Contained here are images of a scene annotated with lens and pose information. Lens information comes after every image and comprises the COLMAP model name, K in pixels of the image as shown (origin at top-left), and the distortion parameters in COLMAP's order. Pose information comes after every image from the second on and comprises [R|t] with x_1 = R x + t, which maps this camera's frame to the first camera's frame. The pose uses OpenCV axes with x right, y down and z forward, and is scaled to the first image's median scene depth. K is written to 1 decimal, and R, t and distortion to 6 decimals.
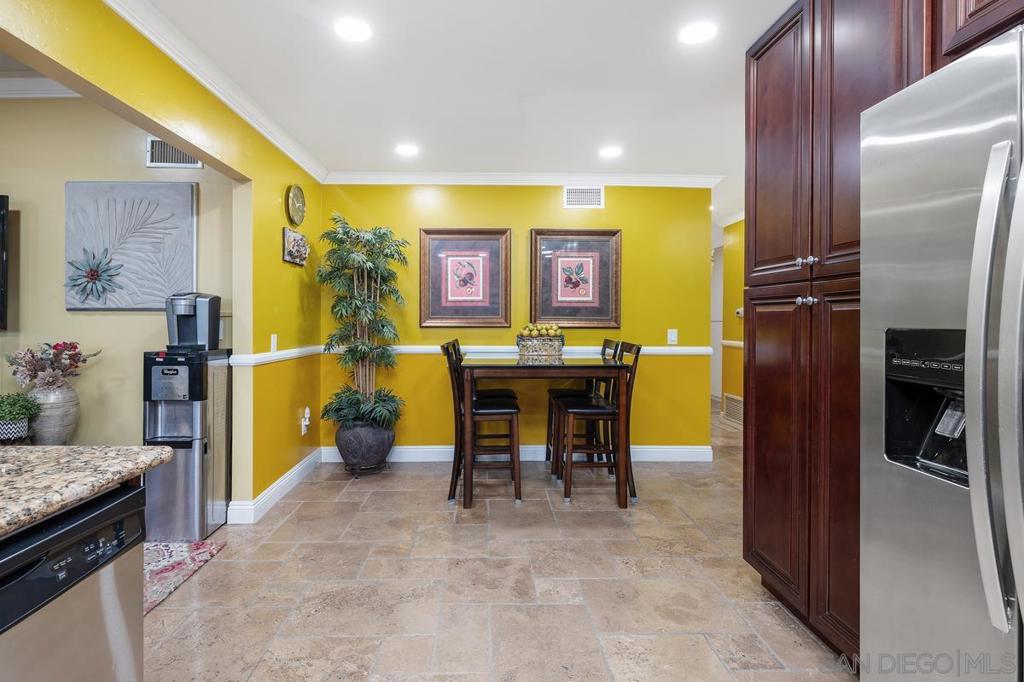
lens RADIAL K [[493.3, 0, 486.6], [0, 493.3, 323.6], [0, 0, 1]] dist [-0.000818, -0.000264]
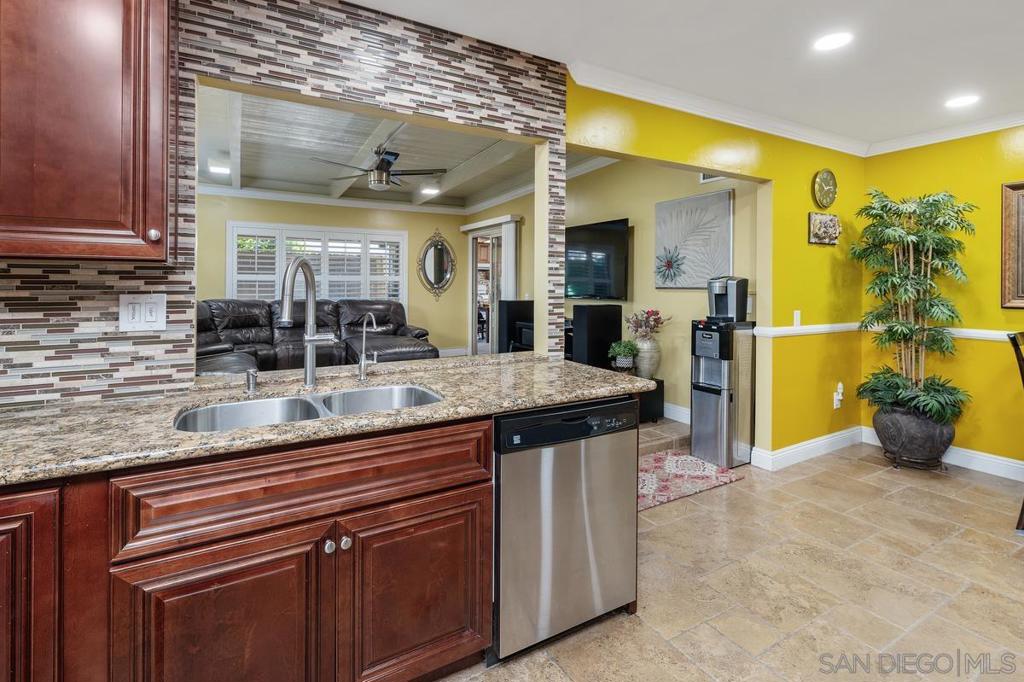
lens RADIAL K [[475.2, 0, 512.5], [0, 475.2, 283.5], [0, 0, 1]] dist [0.000995, 0.000165]
pose [[0.486480, -0.003047, -0.873686, 0.216128], [-0.006466, 0.999954, -0.007087, -0.030533], [0.873668, 0.009097, 0.486438, -0.095741]]
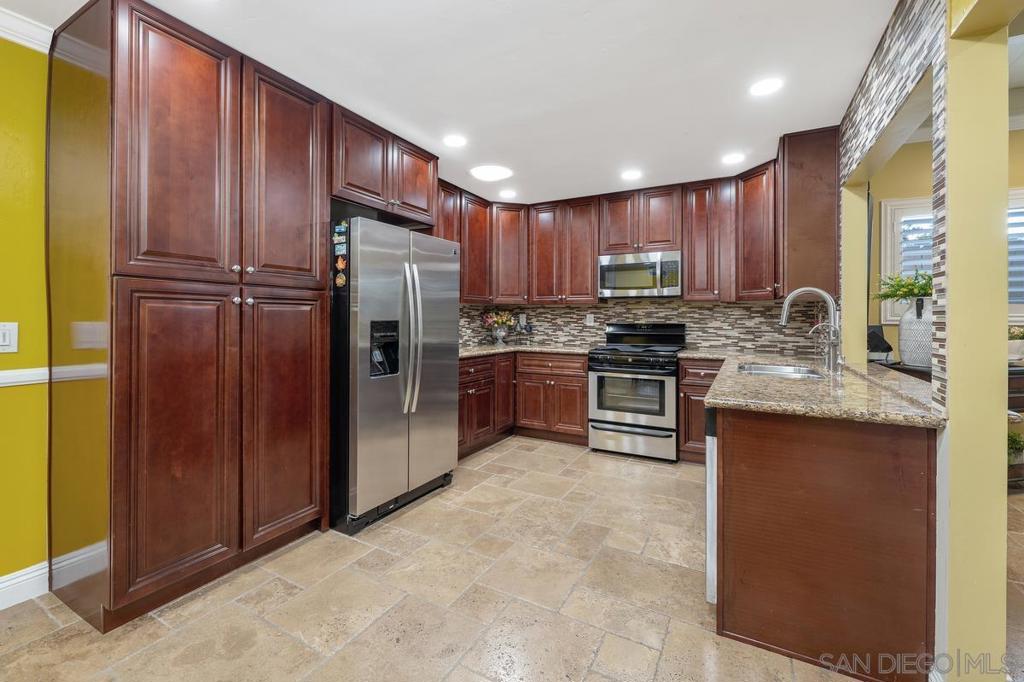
lens RADIAL K [[431.8, 0, 511.1], [0, 431.8, 317.1], [0, 0, 1]] dist [0.000174, 0.000033]
pose [[-0.873495, -0.005729, 0.486799, -0.296385], [-0.003534, 0.999979, 0.005427, -0.008143], [-0.486820, 0.003020, -0.873497, 0.985517]]
